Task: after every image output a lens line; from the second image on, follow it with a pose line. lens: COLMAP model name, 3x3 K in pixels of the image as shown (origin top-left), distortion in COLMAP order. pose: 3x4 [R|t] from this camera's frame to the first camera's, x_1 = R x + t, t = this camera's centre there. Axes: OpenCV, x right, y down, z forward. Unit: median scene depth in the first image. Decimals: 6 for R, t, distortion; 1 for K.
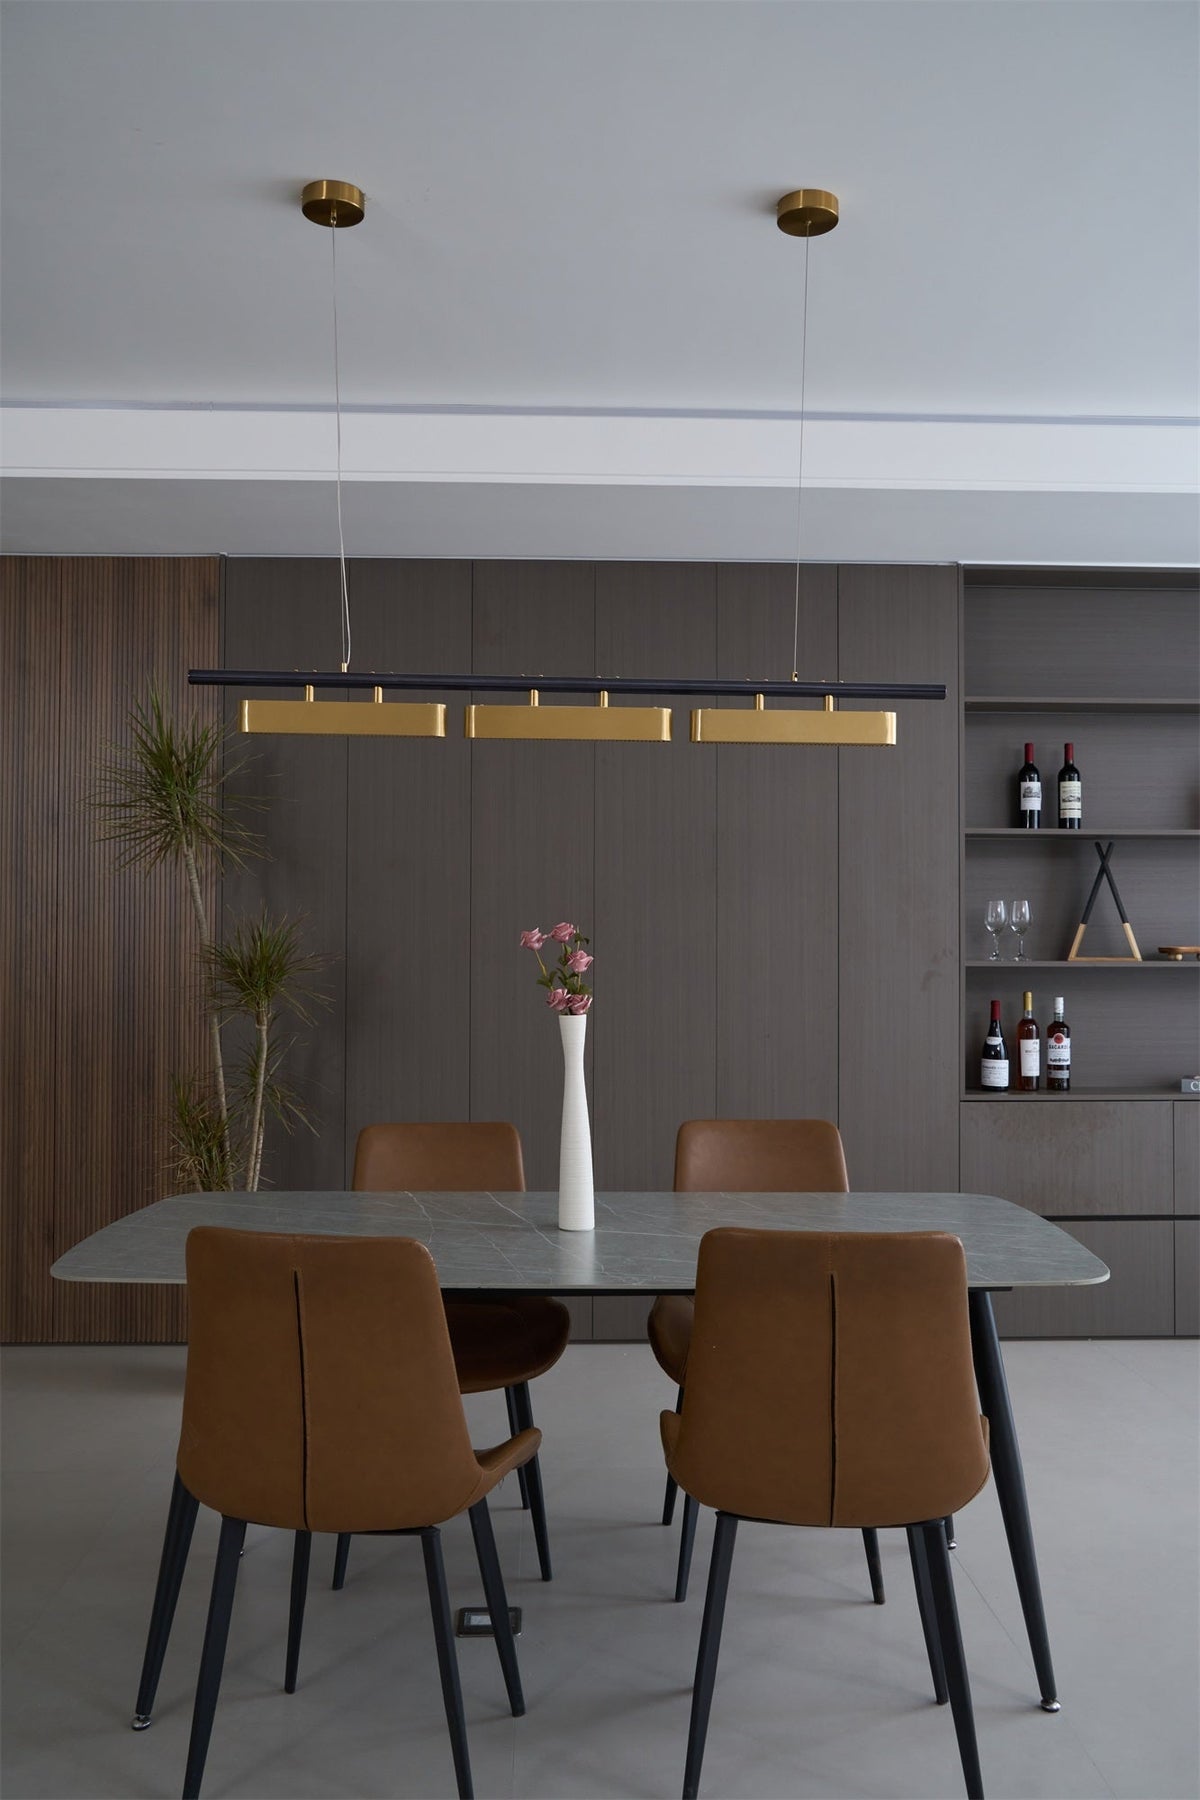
lens RADIAL K [[1554.5, 0, 600.0], [0, 1554.5, 900.0], [0, 0, 1]] dist [-0.008197, -0.002471]
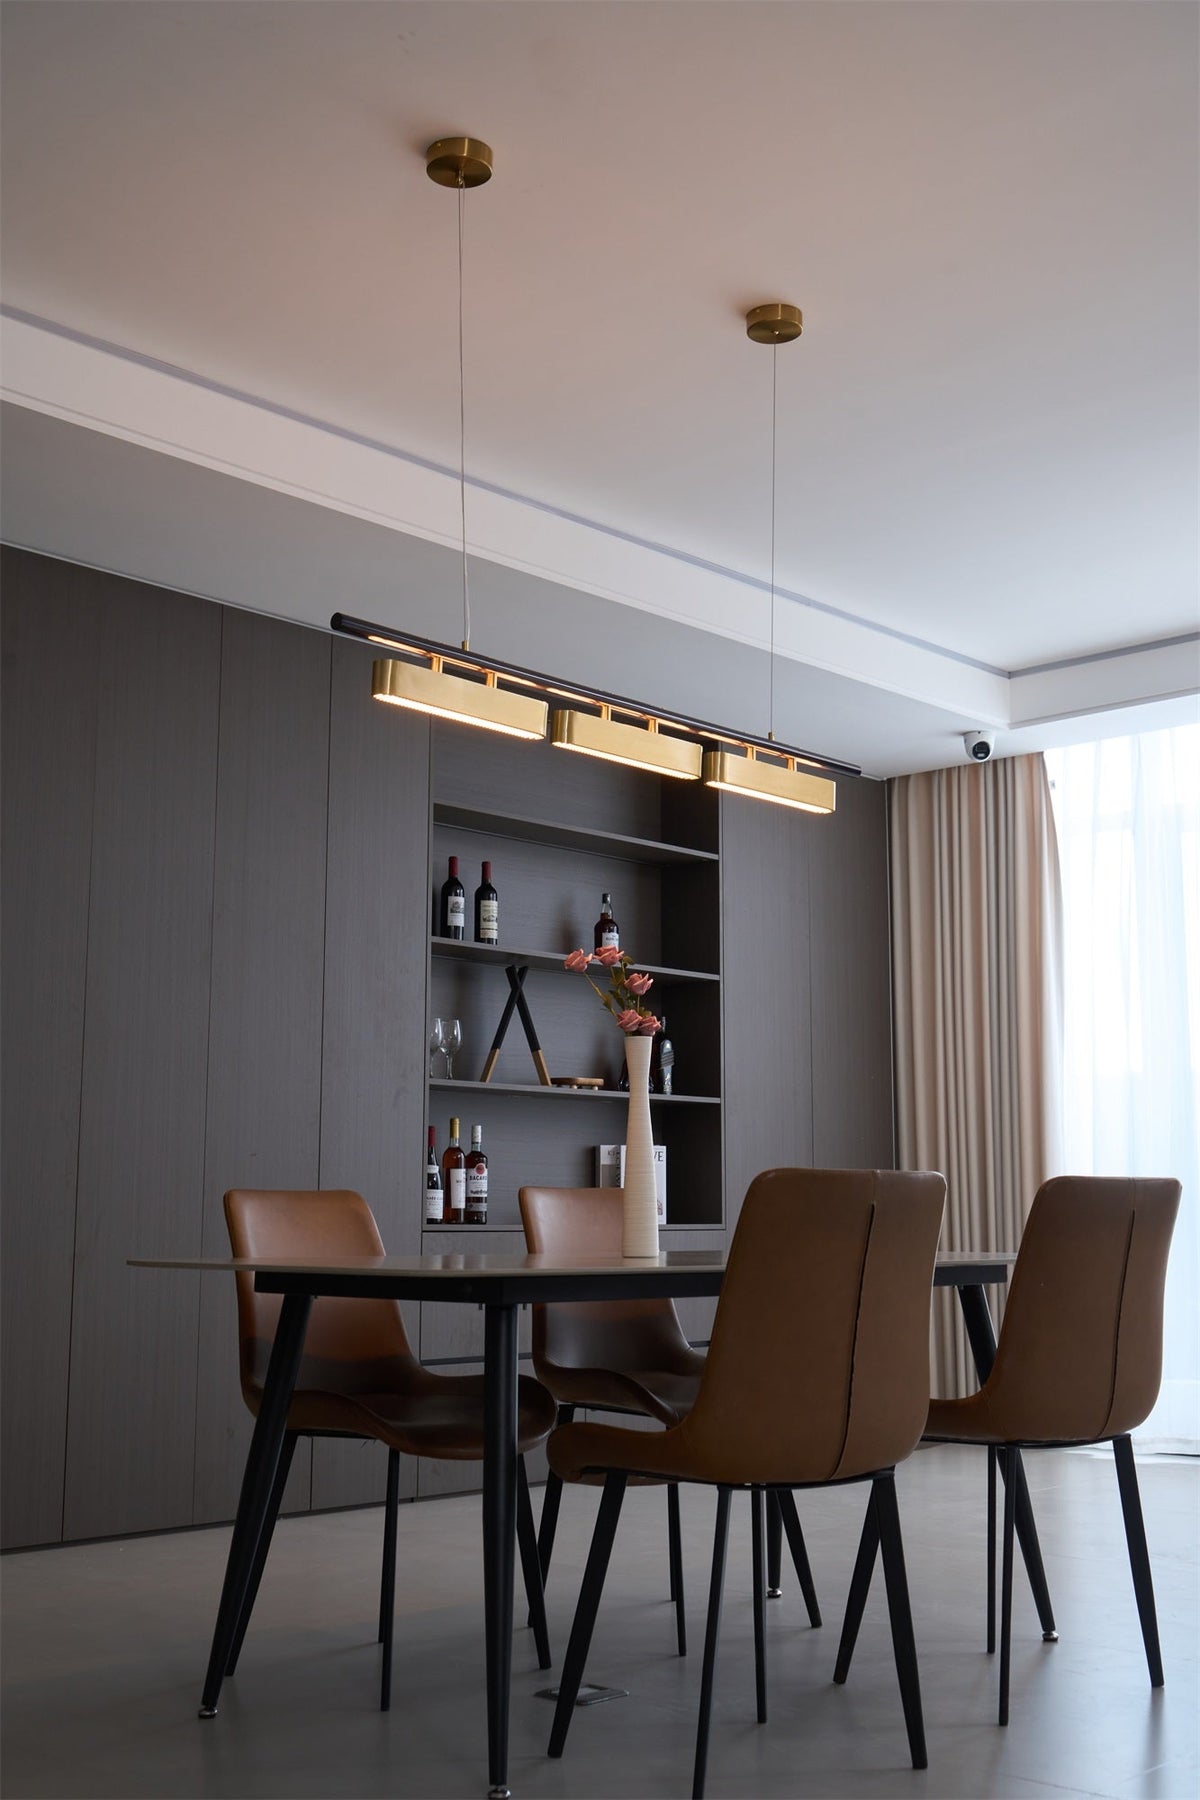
lens RADIAL K [[2047.6, 0, 600.0], [0, 2047.6, 900.0], [0, 0, 1]] dist [0.011006, 0.008563]
pose [[0.706105, 0.106838, 0.700001, -0.542197], [-0.018343, 0.990980, -0.132745, 0.091270], [-0.707870, 0.080892, 0.701696, 0.061612]]
